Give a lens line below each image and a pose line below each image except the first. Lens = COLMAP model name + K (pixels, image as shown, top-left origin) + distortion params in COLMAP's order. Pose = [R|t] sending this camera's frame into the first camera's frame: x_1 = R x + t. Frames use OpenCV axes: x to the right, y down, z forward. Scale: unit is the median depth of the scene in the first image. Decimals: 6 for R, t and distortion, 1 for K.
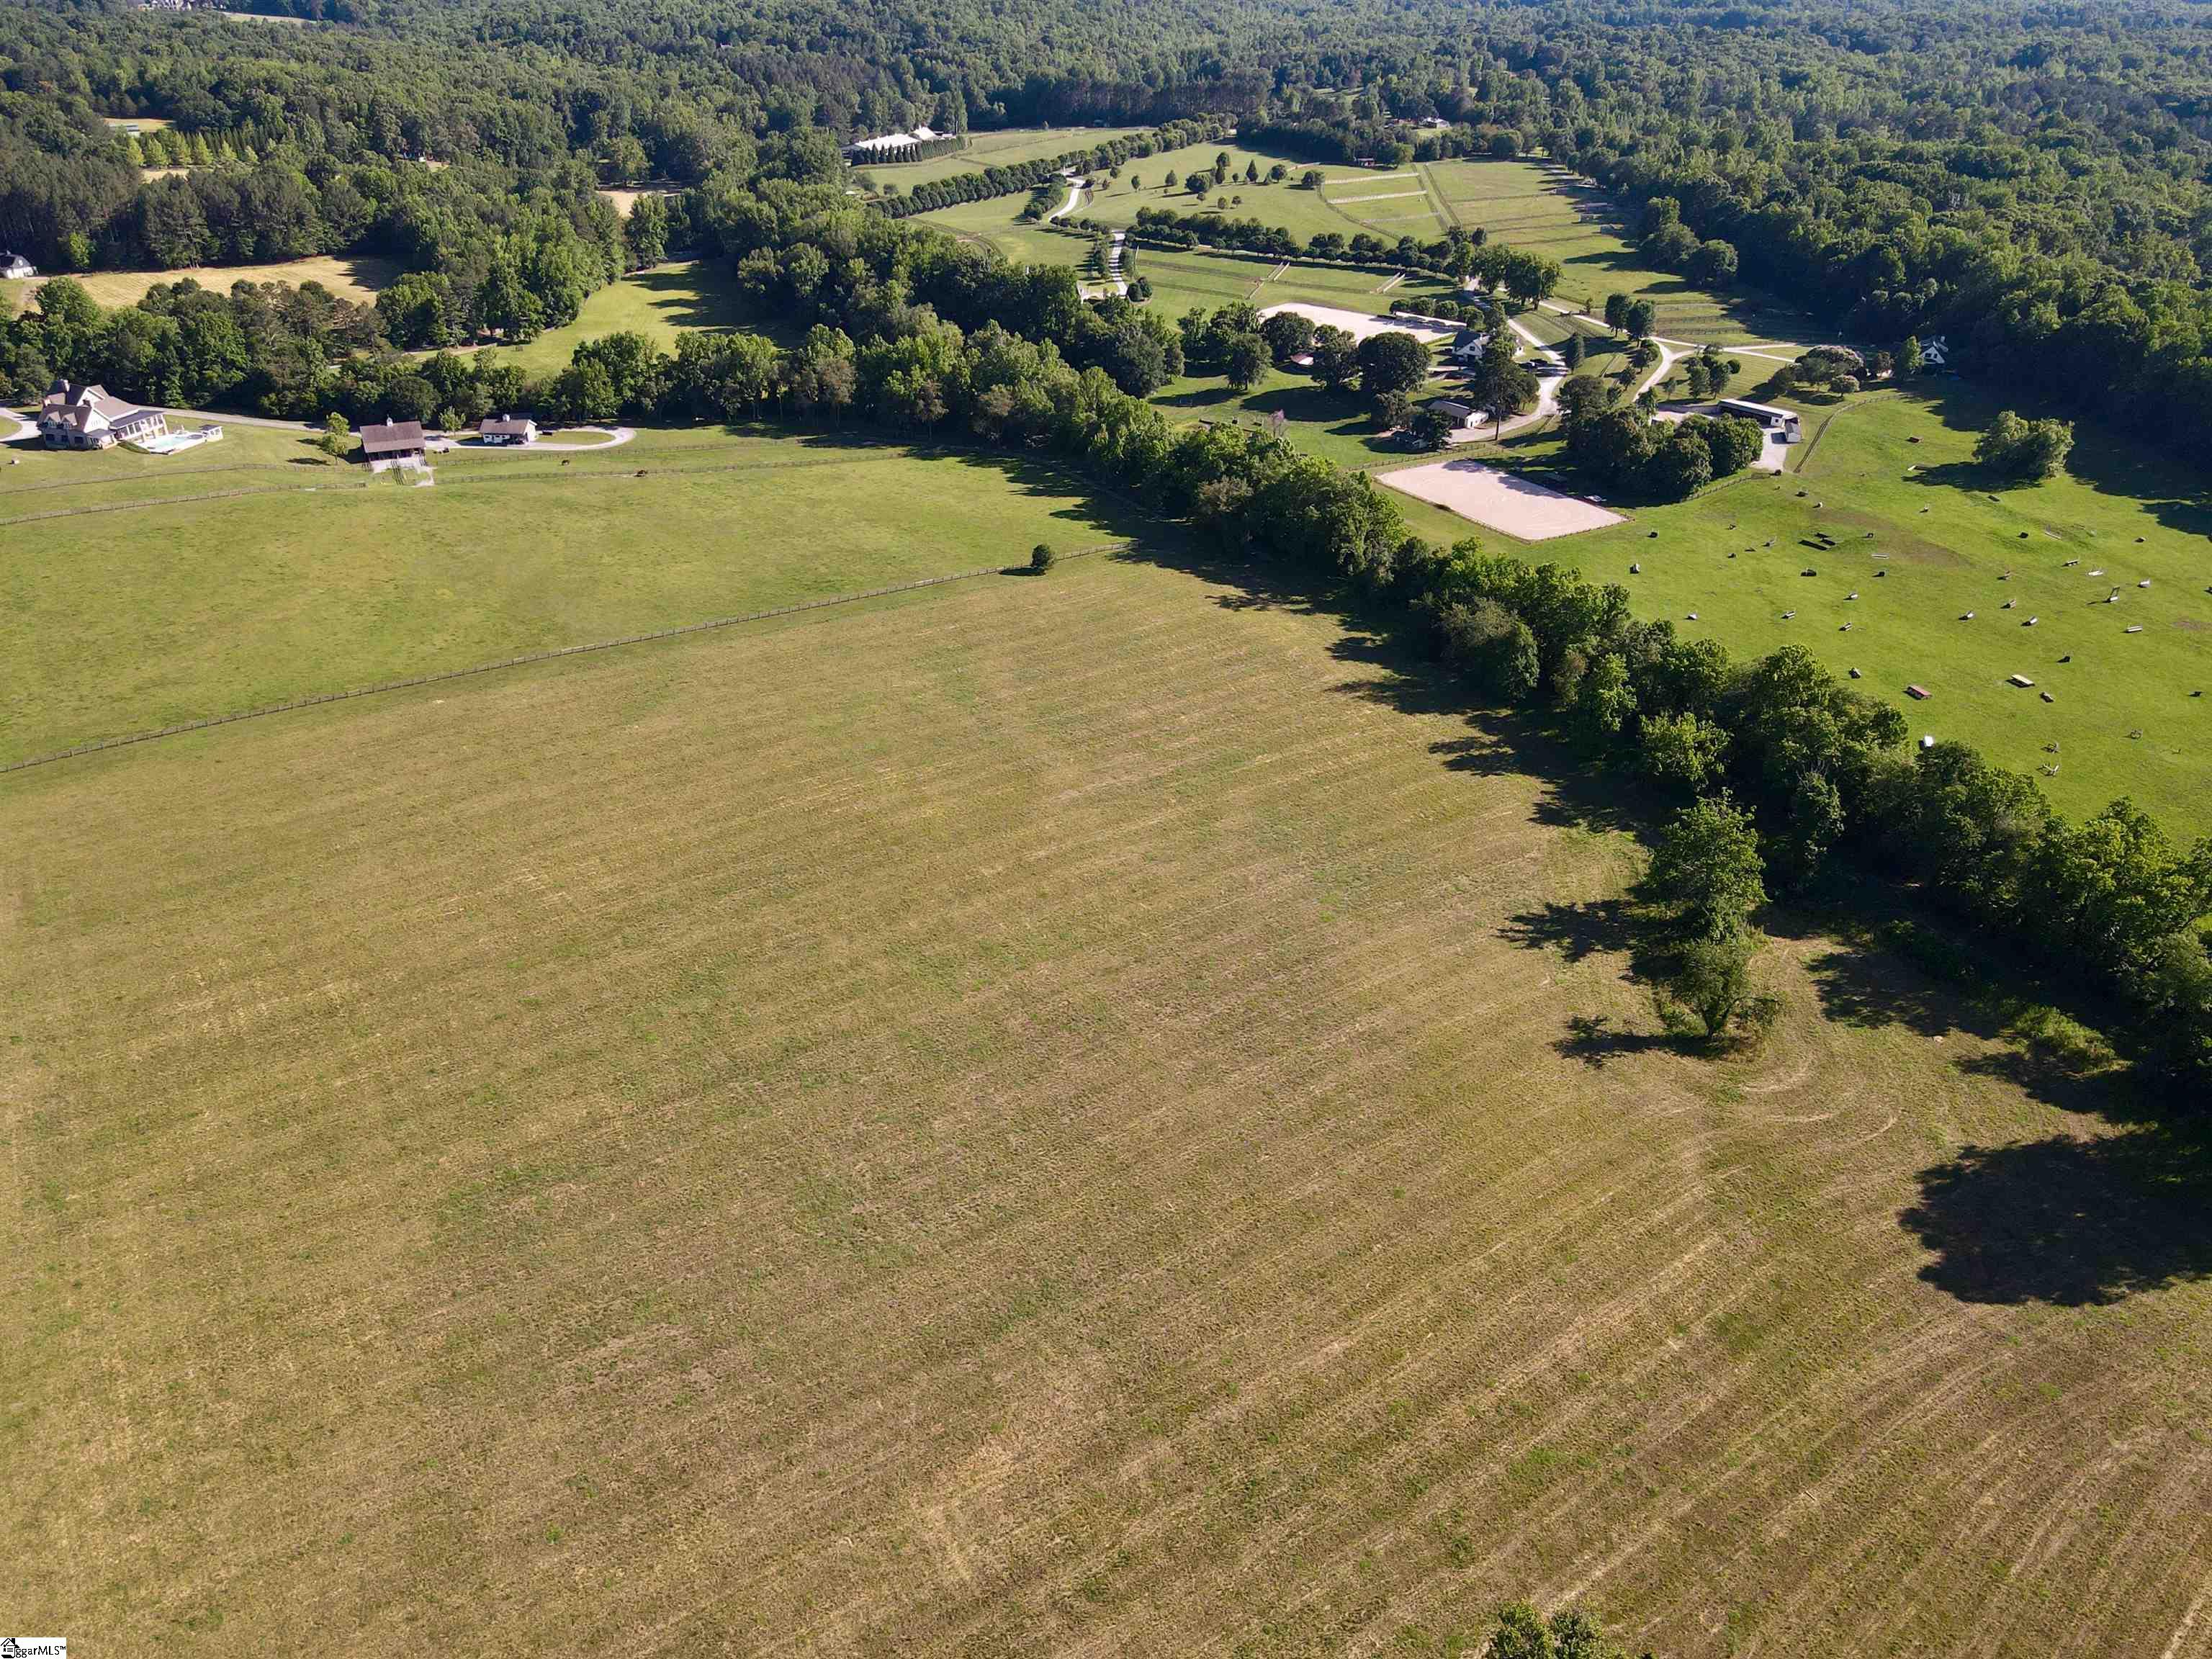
lens RADIAL K [[1625.1, 0, 1110.3], [0, 1625.1, 831.0], [0, 0, 1]] dist [0.003293, 0.013724]
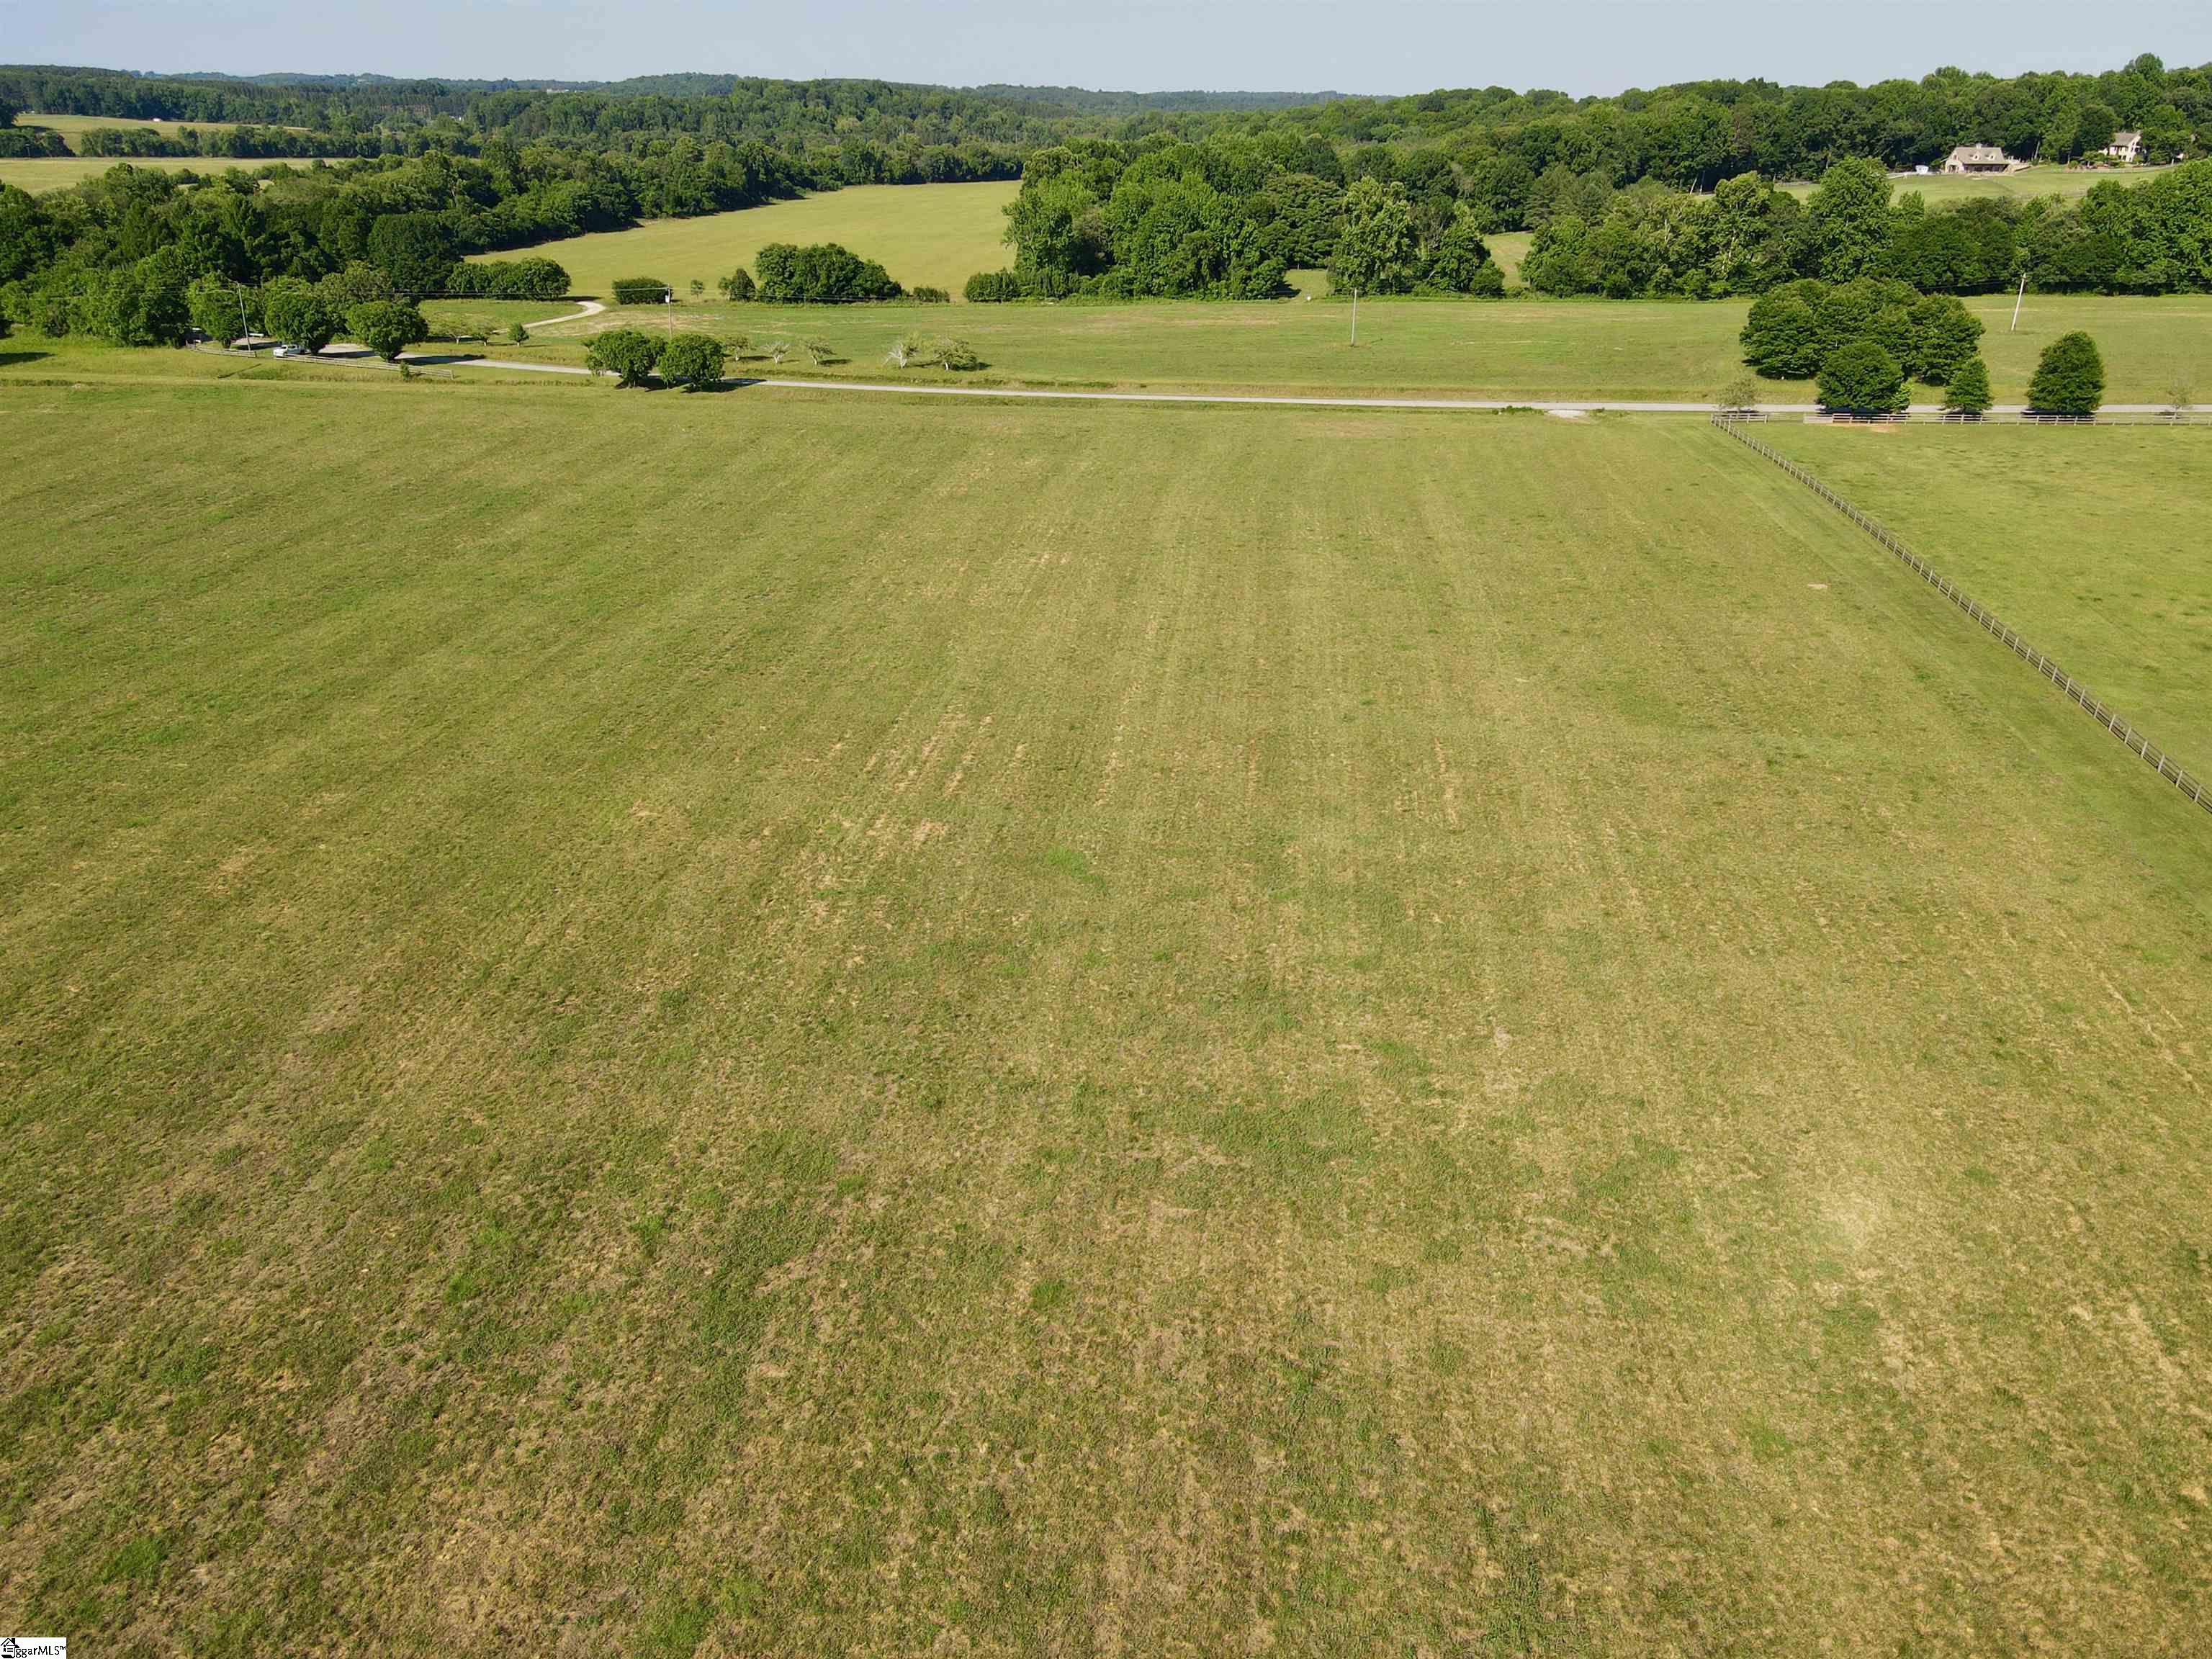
lens RADIAL K [[1625.1, 0, 1109.0], [0, 1625.1, 839.8], [0, 0, 1]] dist [0.003293, 0.013724]
pose [[-0.652598, 0.294392, -0.698175, 0.043759], [-0.386017, 0.663717, 0.640680, -0.161631], [0.652002, 0.687614, -0.319501, 0.684139]]
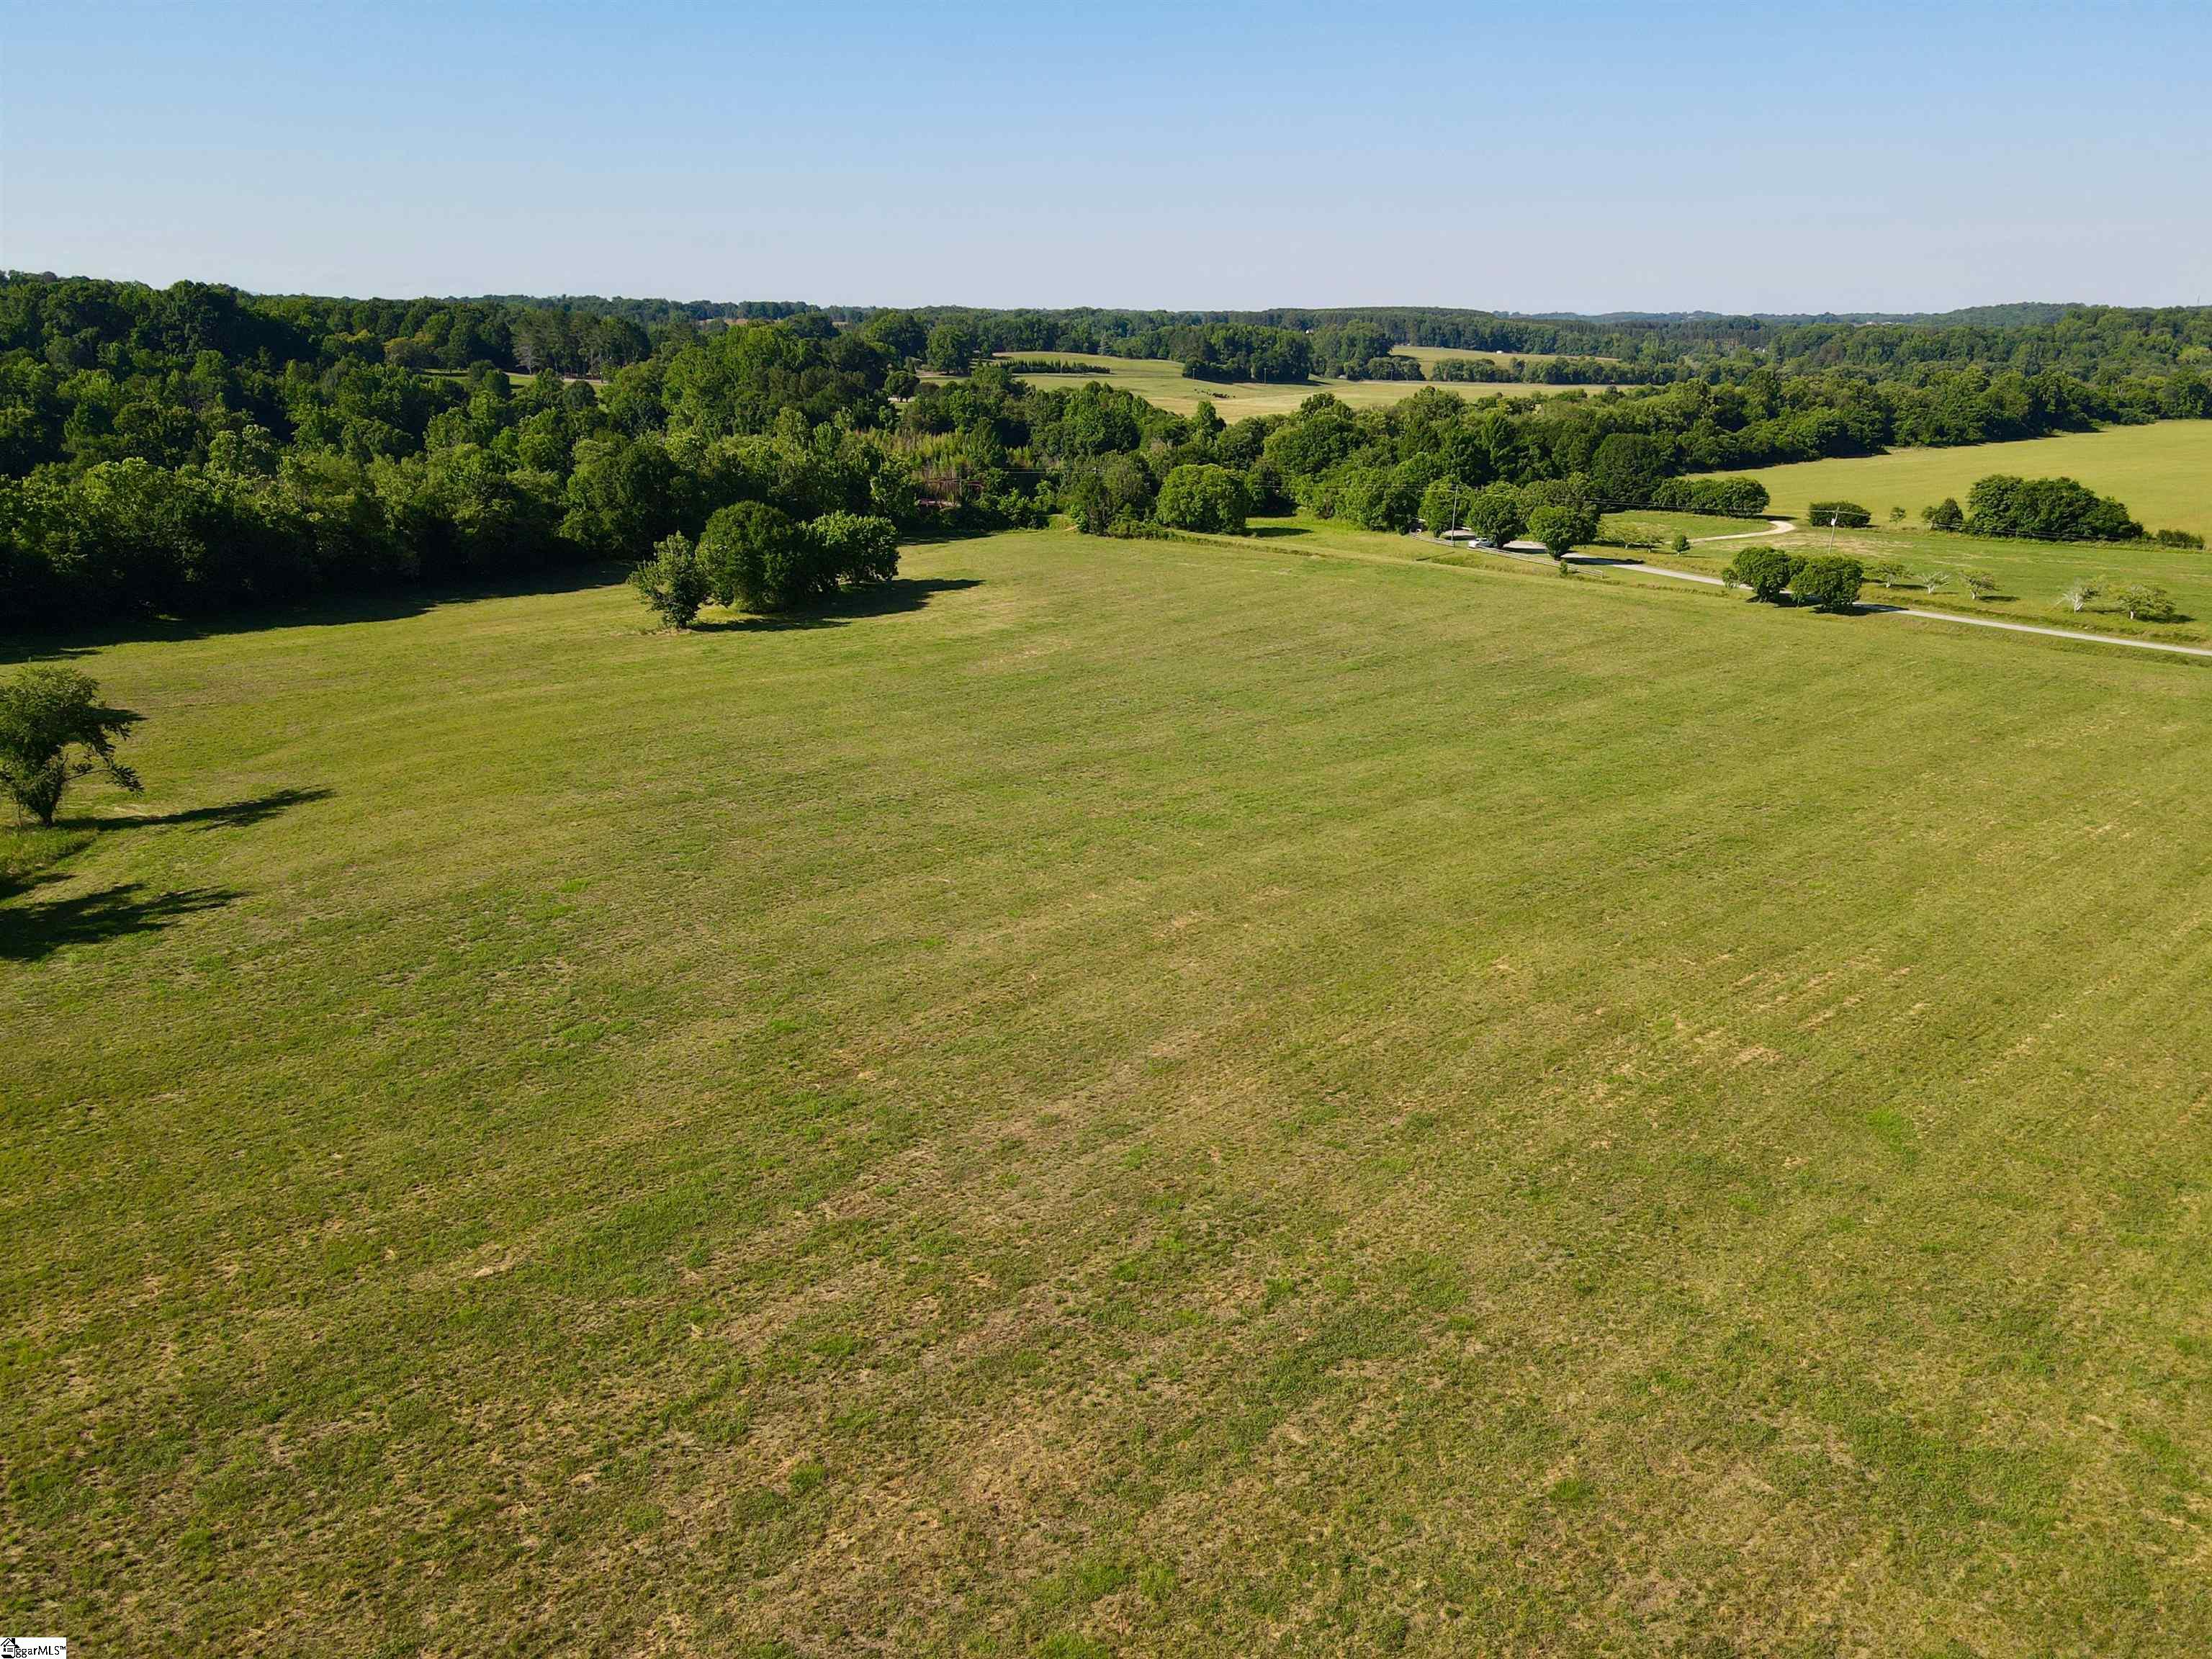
lens RADIAL K [[1625.1, 0, 1106.4], [0, 1625.1, 832.4], [0, 0, 1]] dist [0.003293, 0.013724]
pose [[-0.990988, 0.022391, -0.132063, 0.019204], [-0.080396, 0.689166, 0.720129, -0.176640], [0.107138, 0.724257, -0.681156, 0.709423]]
